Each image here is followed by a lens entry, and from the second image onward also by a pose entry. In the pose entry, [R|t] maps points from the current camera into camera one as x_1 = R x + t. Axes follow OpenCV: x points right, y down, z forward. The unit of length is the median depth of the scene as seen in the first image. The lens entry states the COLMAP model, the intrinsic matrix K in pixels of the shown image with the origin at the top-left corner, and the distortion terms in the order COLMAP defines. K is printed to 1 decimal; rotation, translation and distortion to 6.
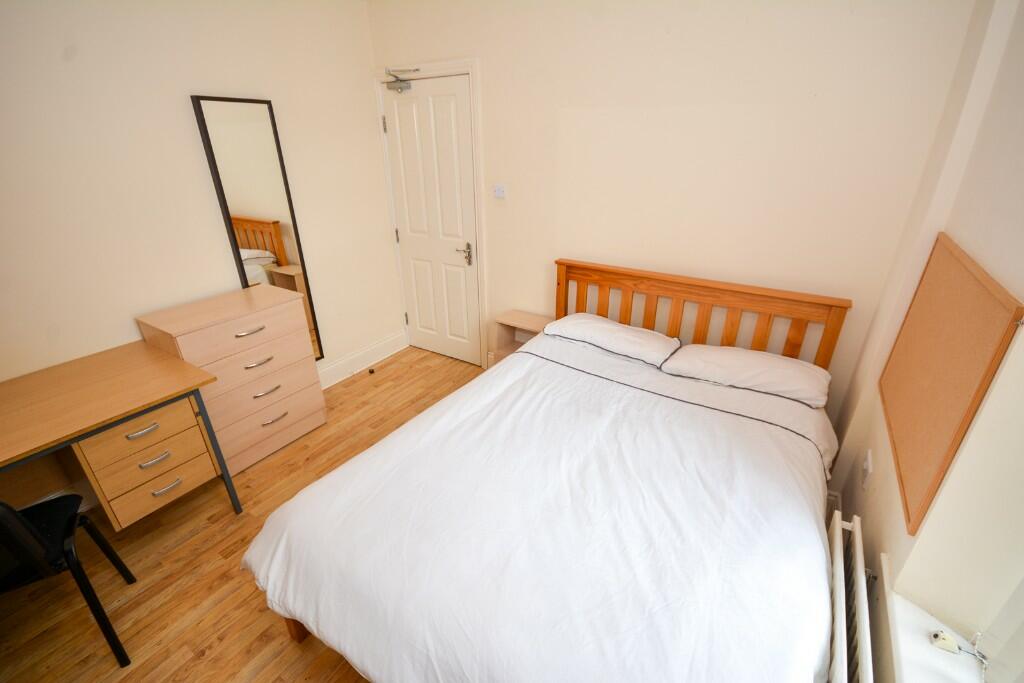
lens RADIAL K [[443.9, 0, 512.0], [0, 443.9, 341.5], [0, 0, 1]] dist [-0.000261, -0.000177]
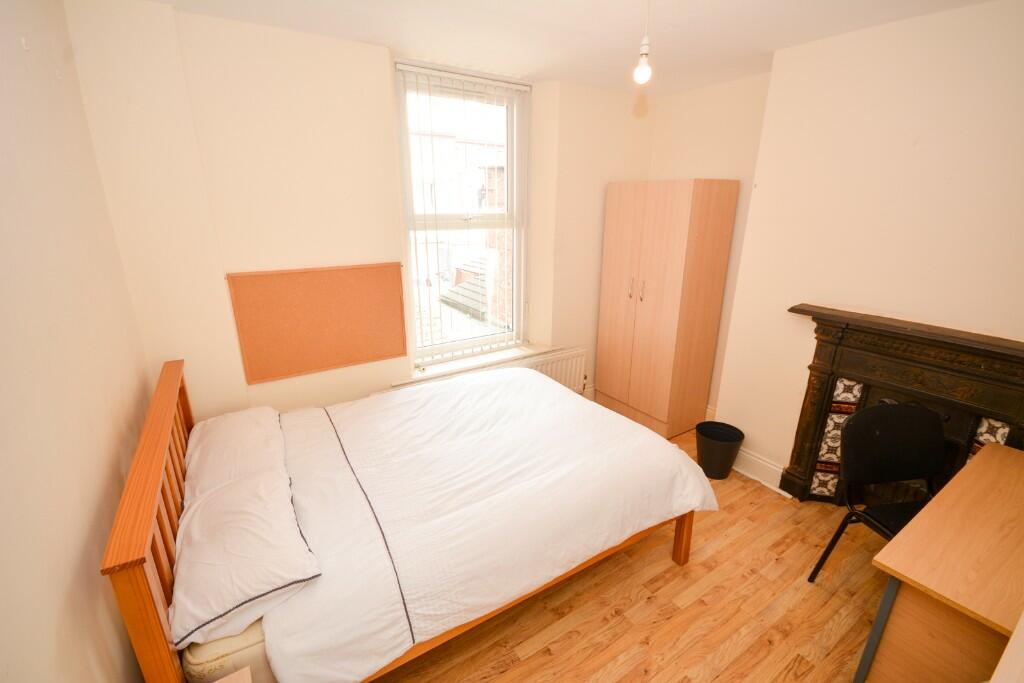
lens RADIAL K [[443.9, 0, 512.0], [0, 443.9, 341.5], [0, 0, 1]] dist [-0.000261, -0.000177]
pose [[-0.911180, -0.118042, 0.394736, -0.478835], [0.176805, 0.753350, 0.633407, -0.818085], [-0.372143, 0.646939, -0.665567, 1.718499]]
